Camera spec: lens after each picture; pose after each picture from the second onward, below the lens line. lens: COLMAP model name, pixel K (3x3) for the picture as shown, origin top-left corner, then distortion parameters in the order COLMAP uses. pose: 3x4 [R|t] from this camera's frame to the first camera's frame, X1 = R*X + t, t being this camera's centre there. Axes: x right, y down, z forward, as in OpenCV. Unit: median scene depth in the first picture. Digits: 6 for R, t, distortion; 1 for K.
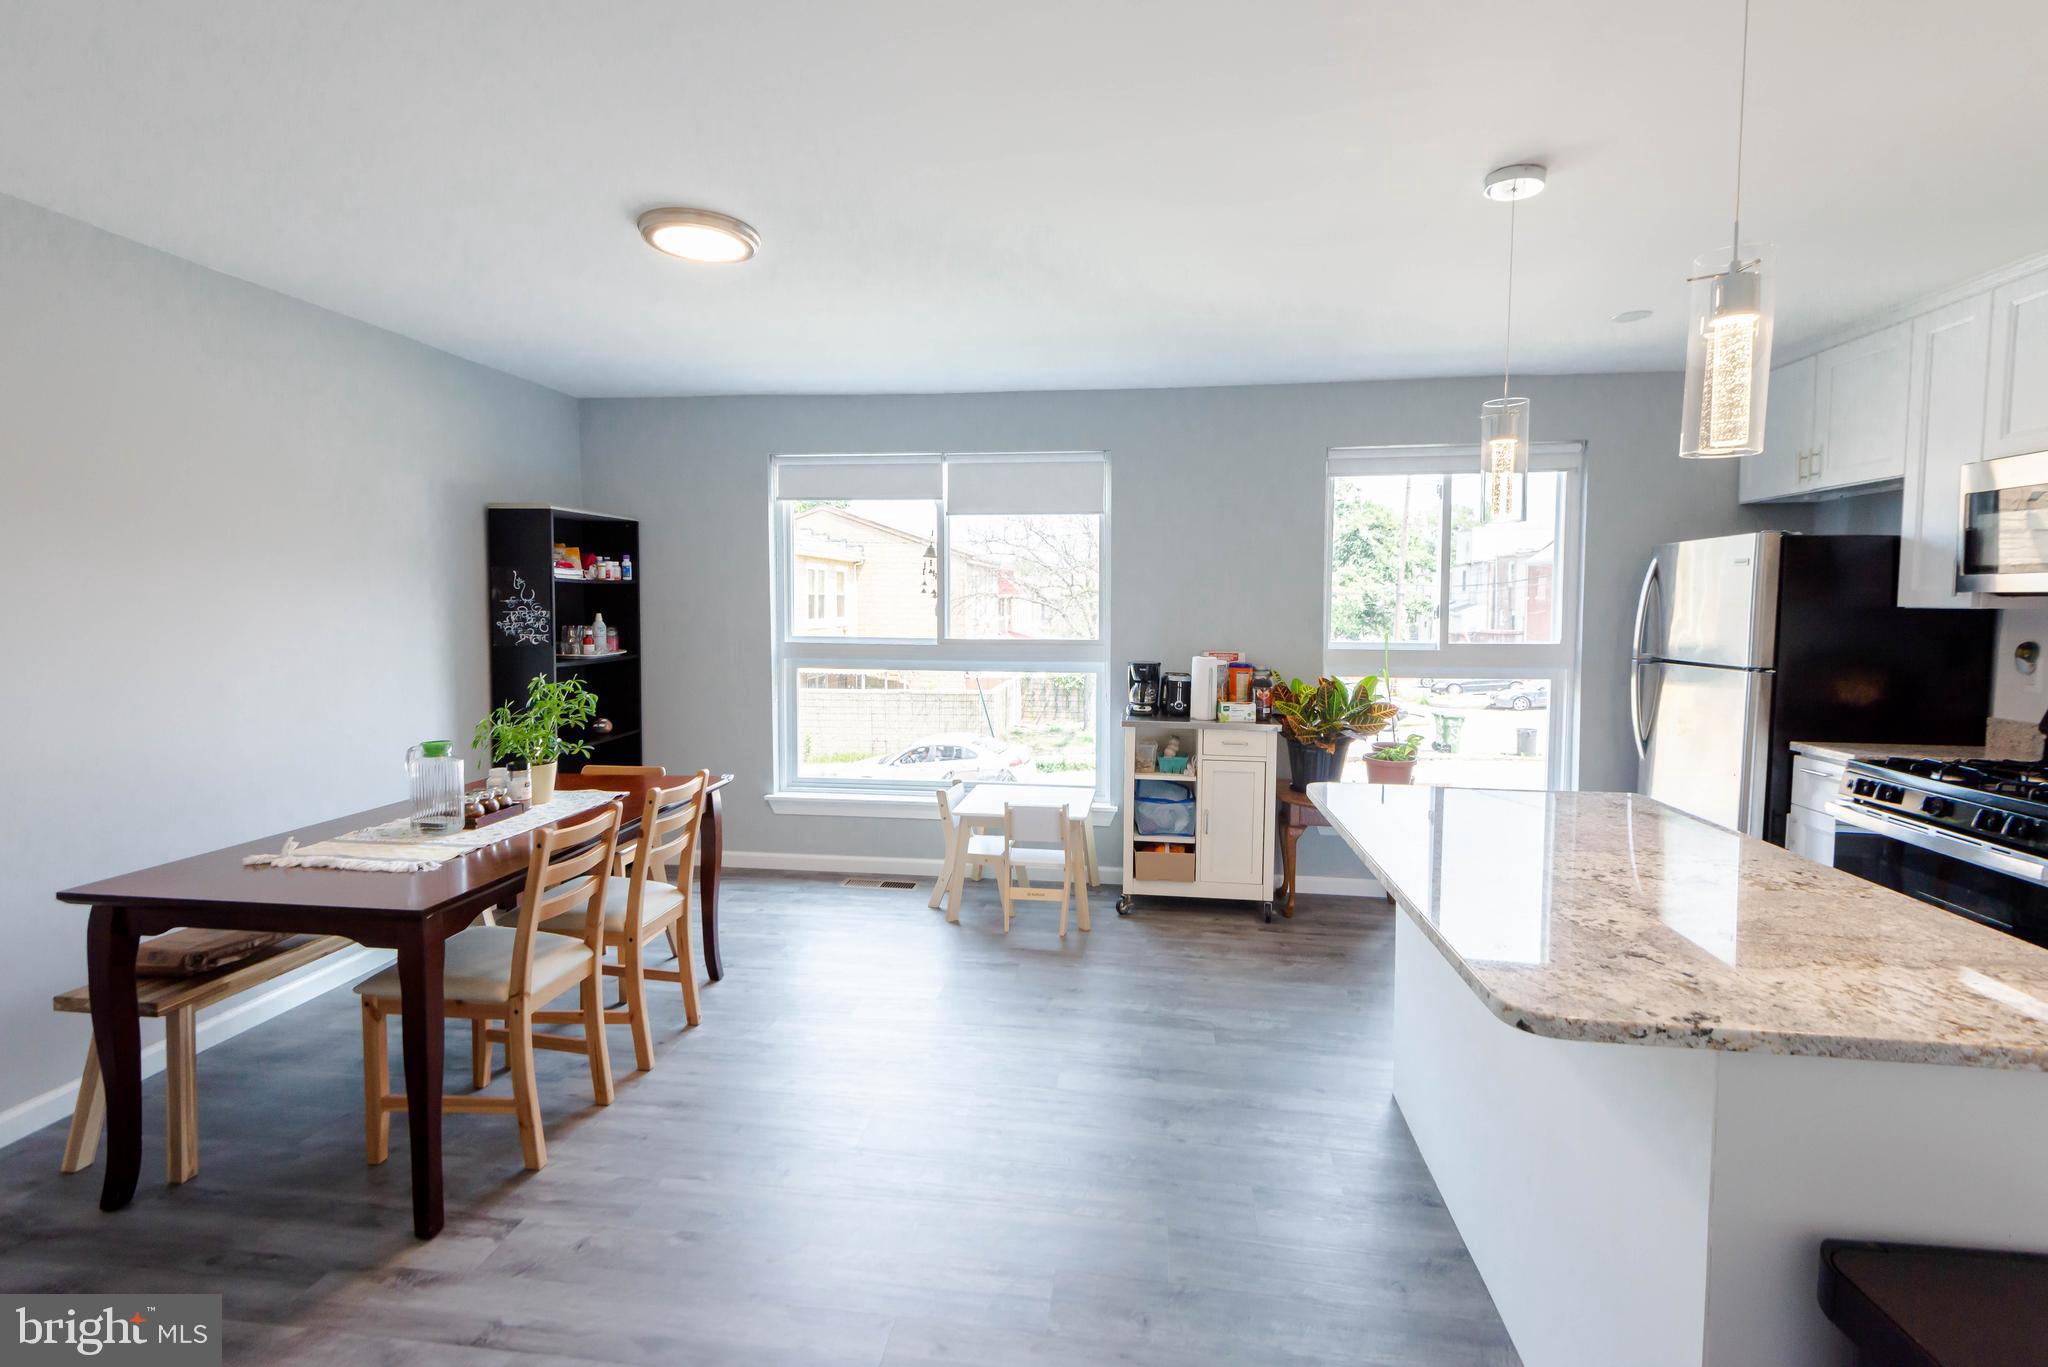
lens RADIAL K [[926.4, 0, 1032.4], [0, 926.4, 645.2], [0, 0, 1]] dist [0.031069, -0.016839]
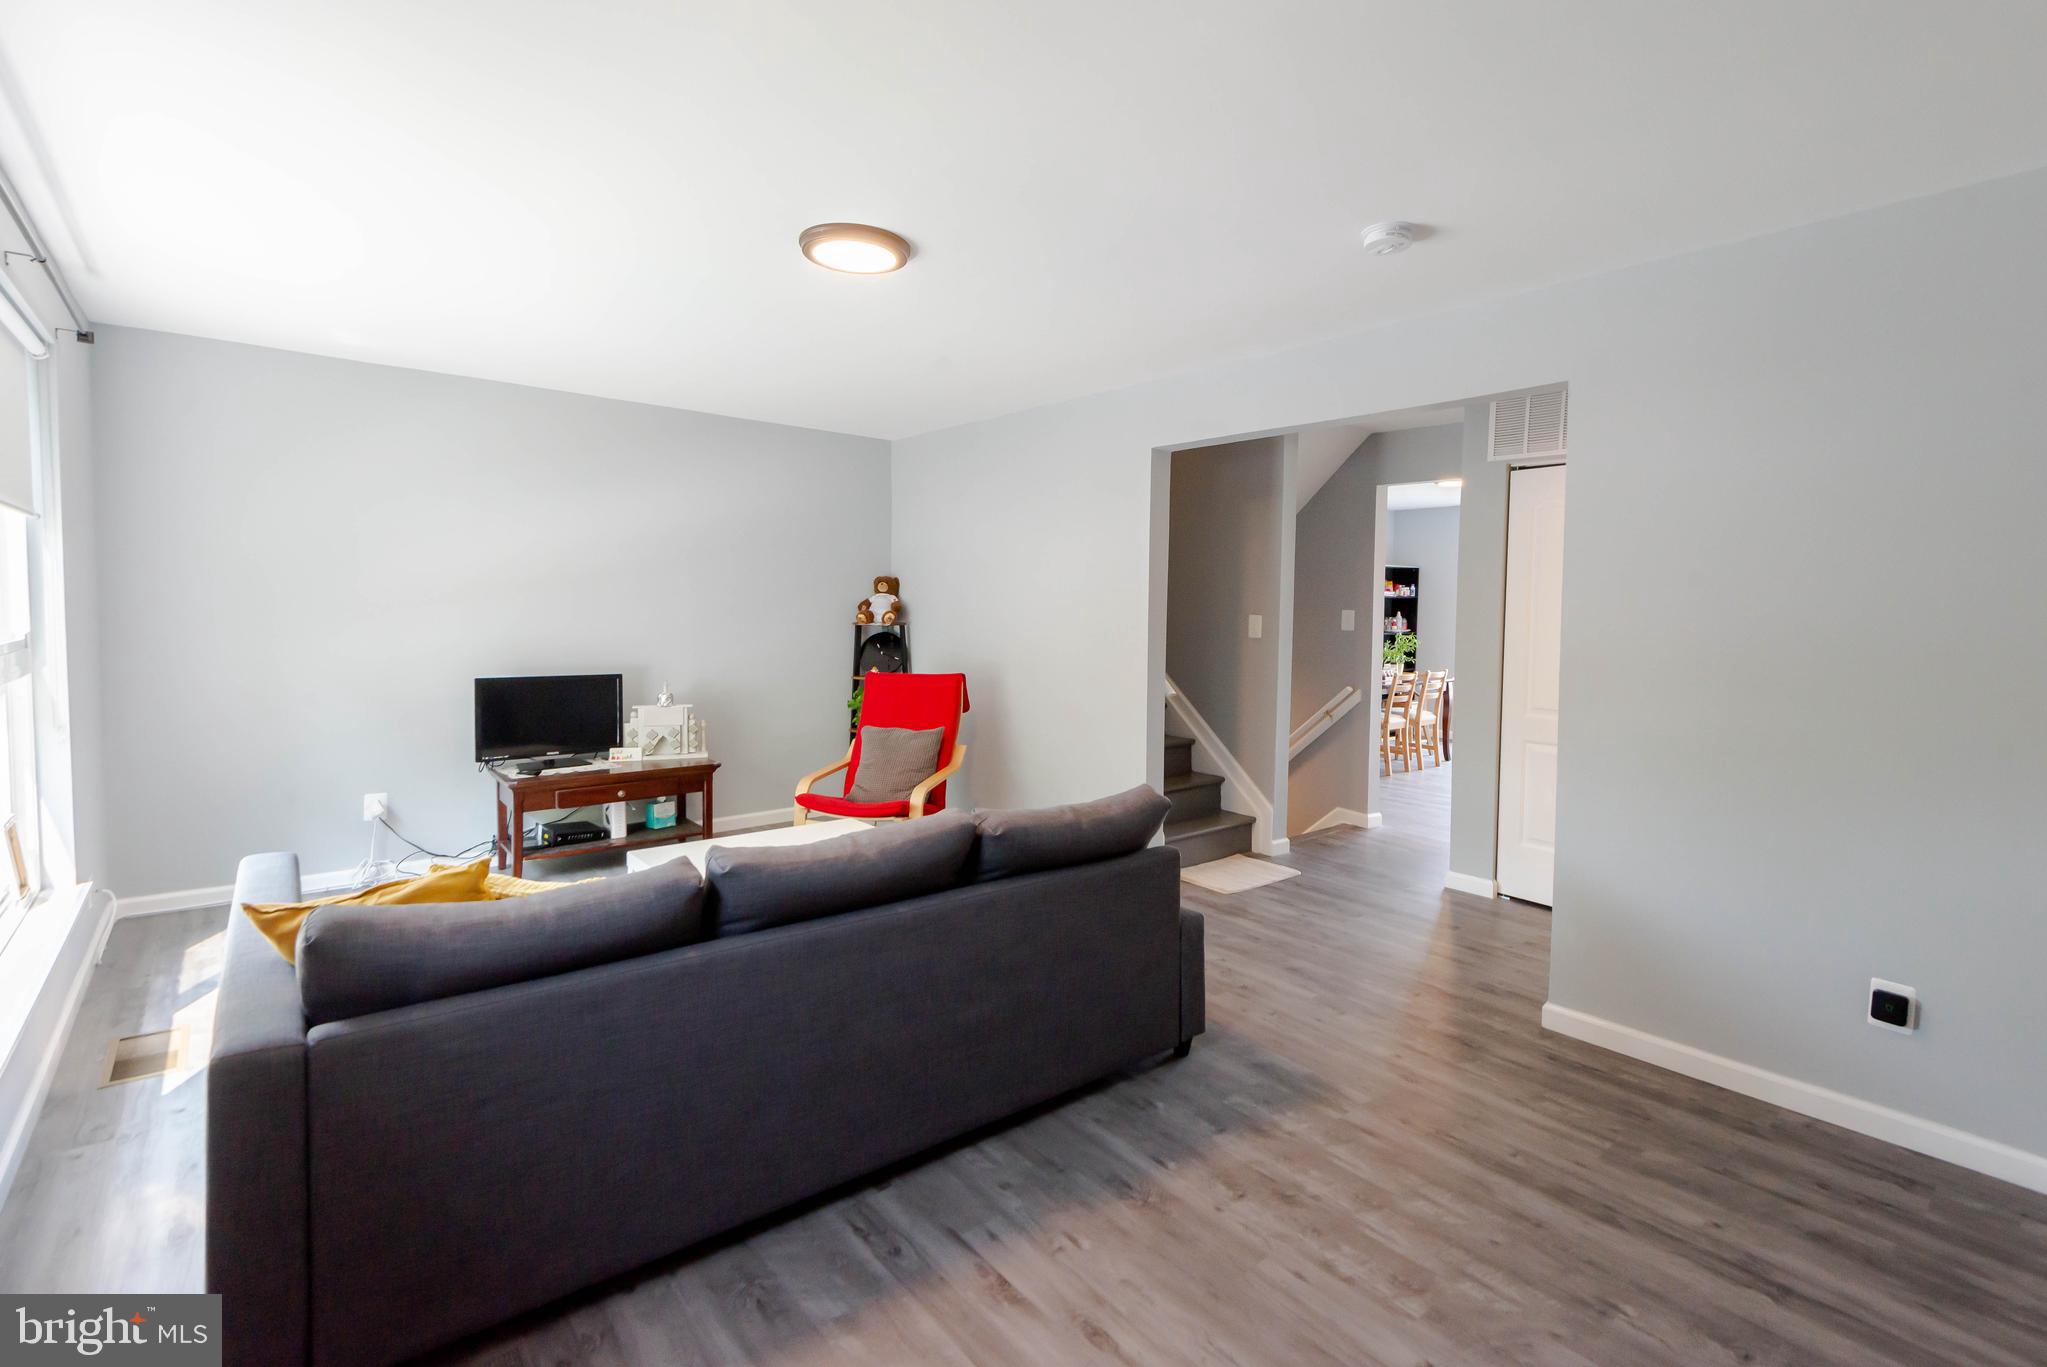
lens RADIAL K [[939.3, 0, 1043.5], [0, 939.3, 650.1], [0, 0, 1]] dist [0.031327, -0.017101]
pose [[0.732310, 0.036754, -0.679979, 0.460722], [-0.040867, 0.999115, 0.009991, 0.072836], [0.679744, 0.020472, 0.733163, -1.273610]]
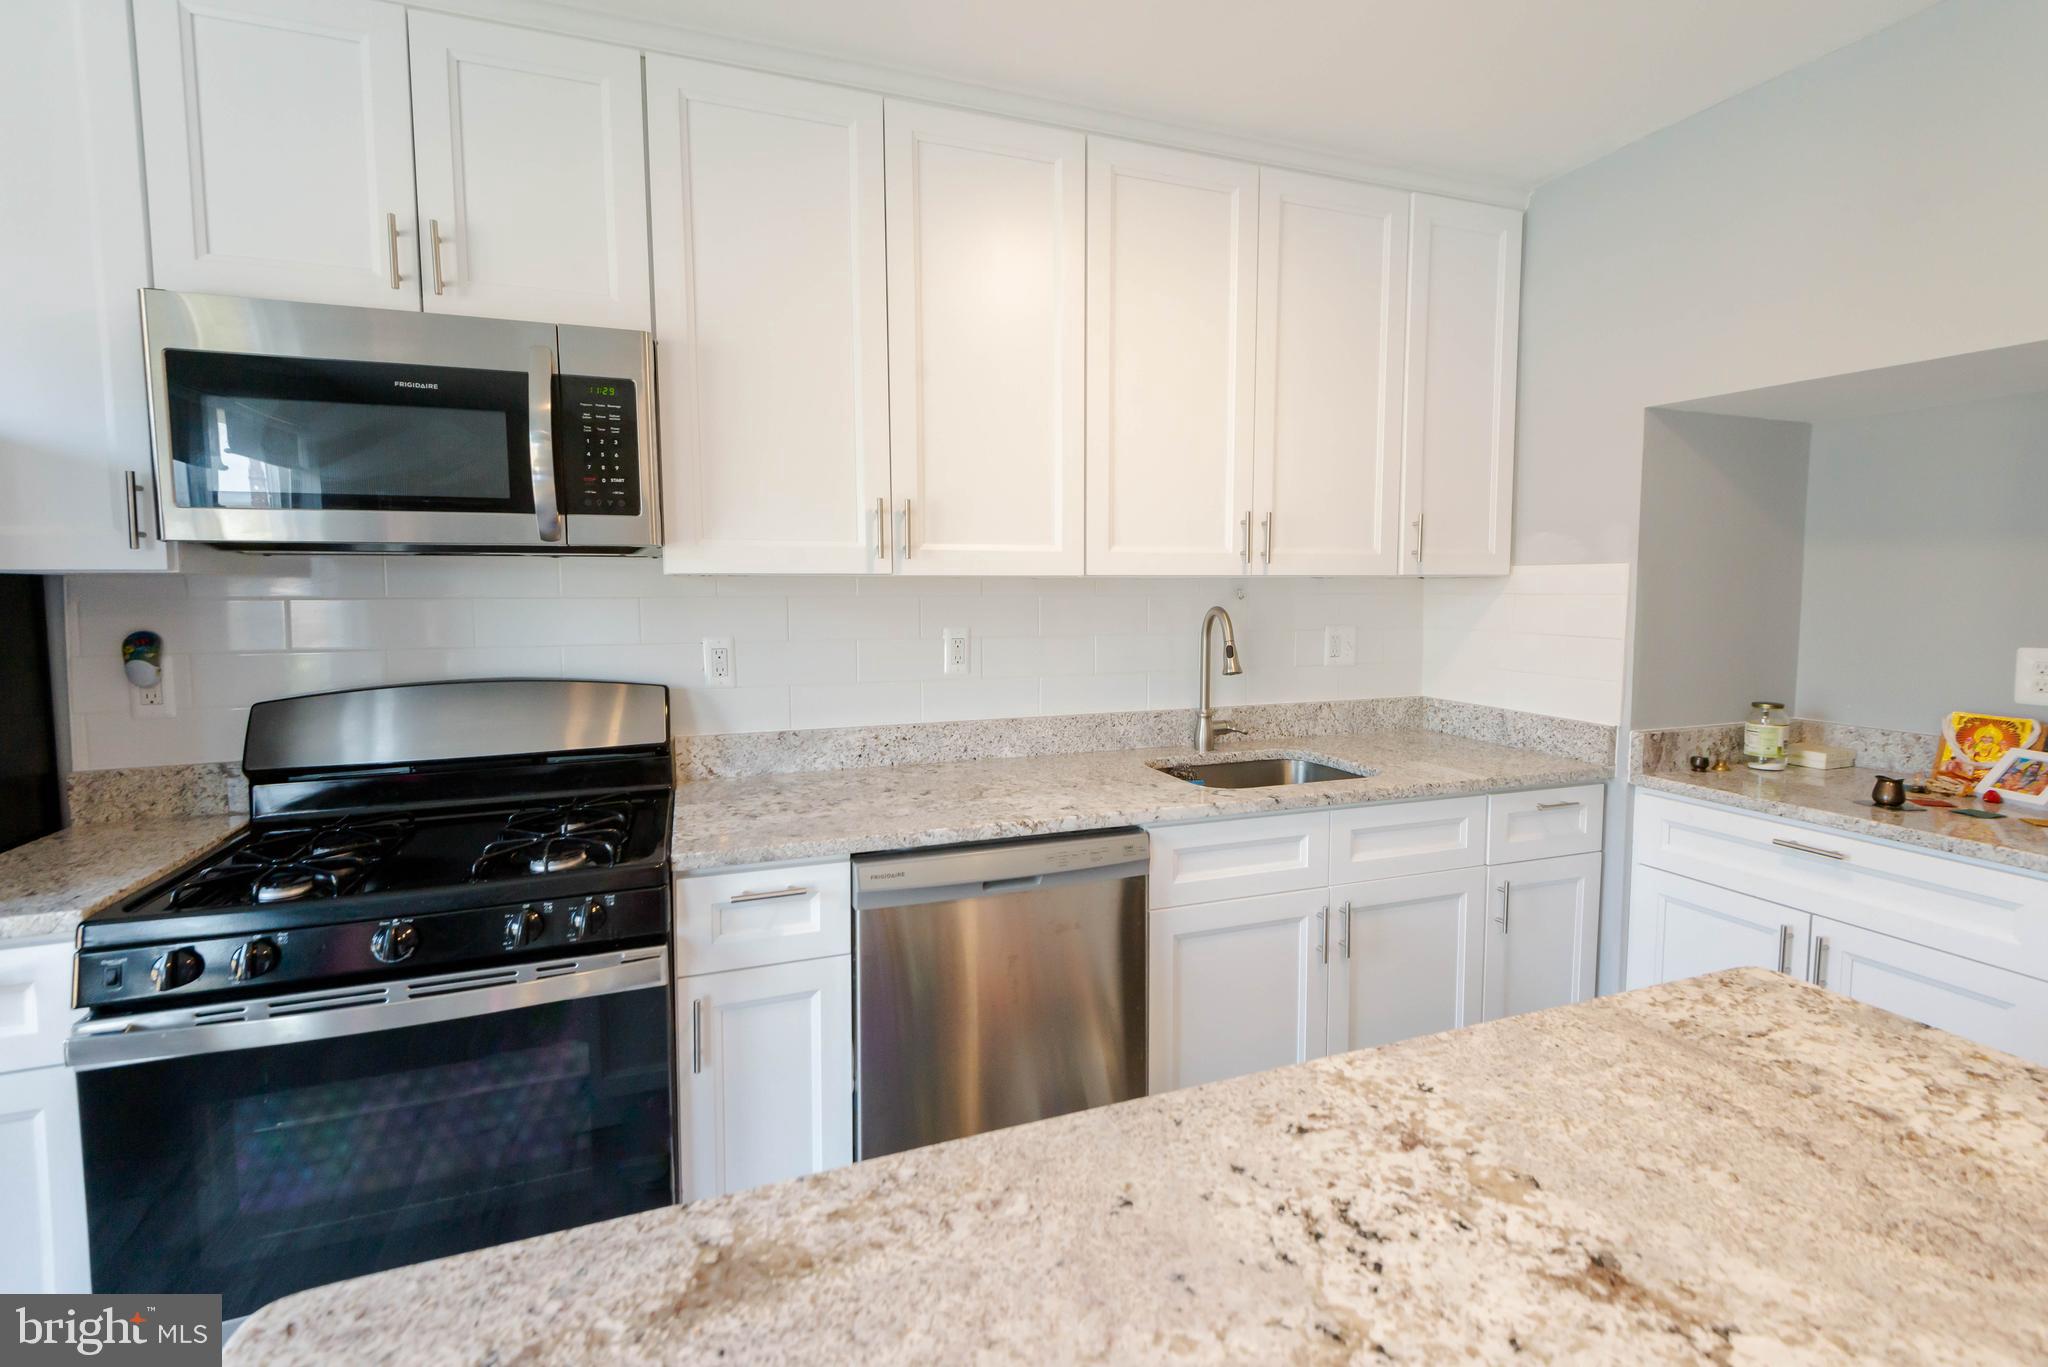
lens RADIAL K [[912.6, 0, 1036.2], [0, 912.6, 649.4], [0, 0, 1]] dist [0.030263, -0.017039]
pose [[-0.470551, -0.067532, 0.879785, 0.222774], [0.043816, 0.994049, 0.099737, -0.019066], [-0.881284, 0.085480, -0.464792, 0.582055]]
